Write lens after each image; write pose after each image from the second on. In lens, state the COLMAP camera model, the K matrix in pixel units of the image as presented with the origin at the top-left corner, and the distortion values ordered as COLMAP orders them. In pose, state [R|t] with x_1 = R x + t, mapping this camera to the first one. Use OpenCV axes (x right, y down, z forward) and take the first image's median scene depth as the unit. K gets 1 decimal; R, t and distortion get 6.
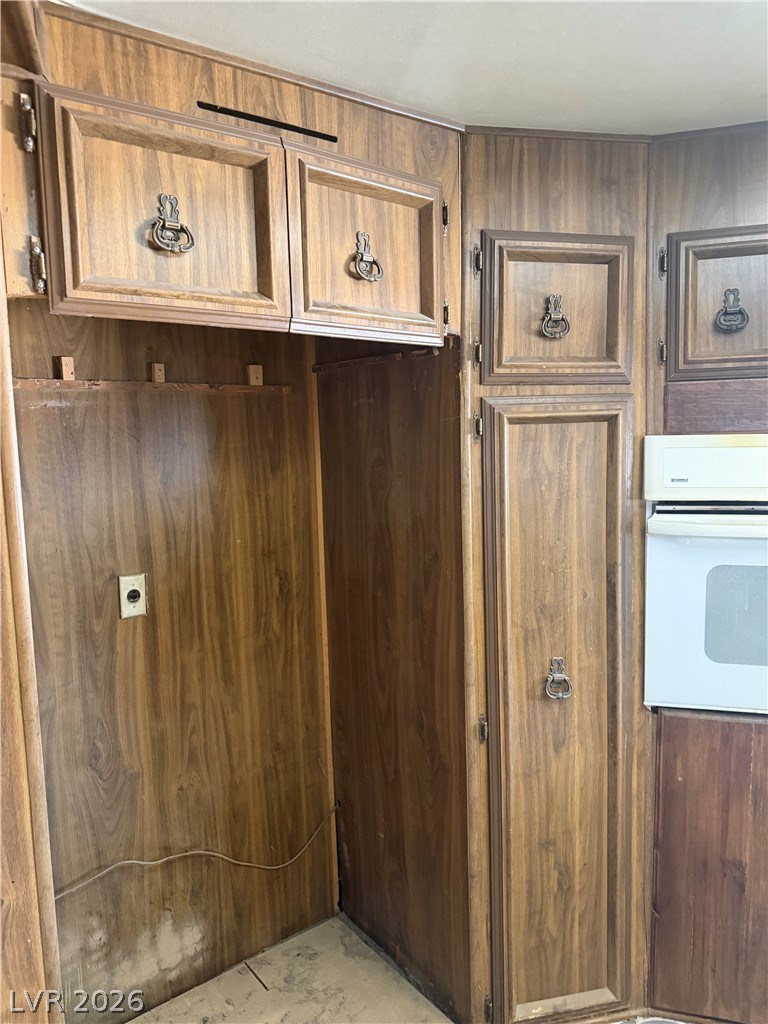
lens RADIAL K [[716.2, 0, 380.0], [0, 716.2, 506.9], [0, 0, 1]] dist [0.031228, -0.039039]
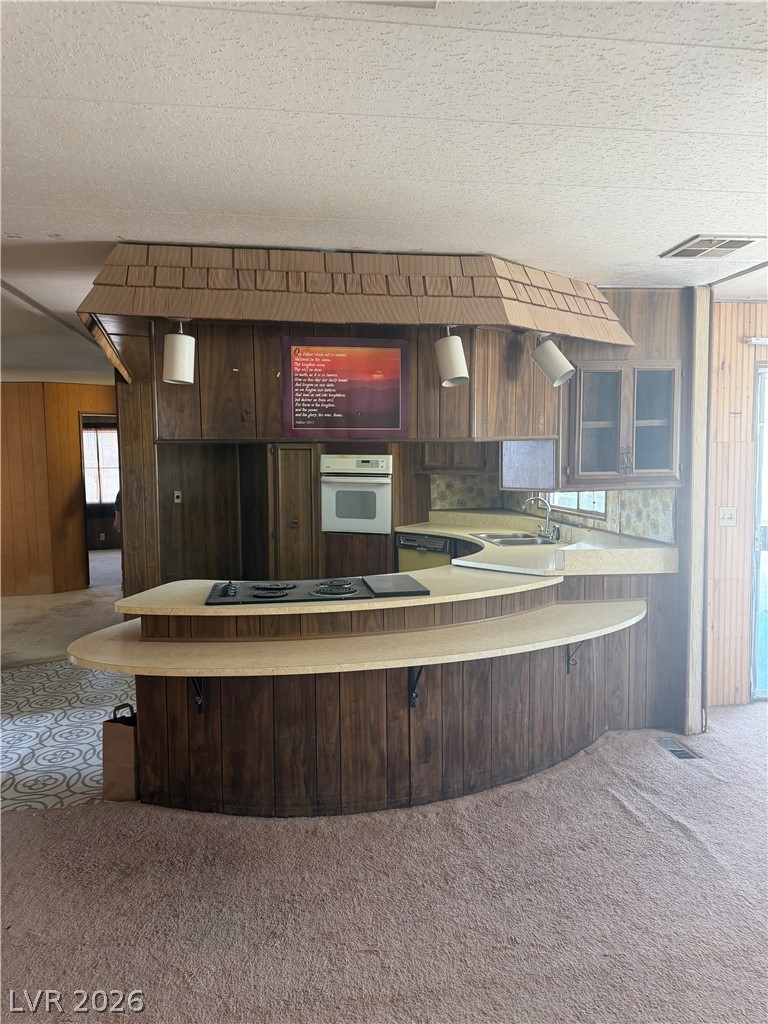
lens RADIAL K [[716.2, 0, 389.3], [0, 716.2, 511.9], [0, 0, 1]] dist [0.031228, -0.039039]
pose [[0.999087, 0.026139, -0.033789, 0.800682], [-0.026847, 0.999426, -0.020657, 0.242146], [0.033230, 0.021545, 0.999215, -2.444077]]
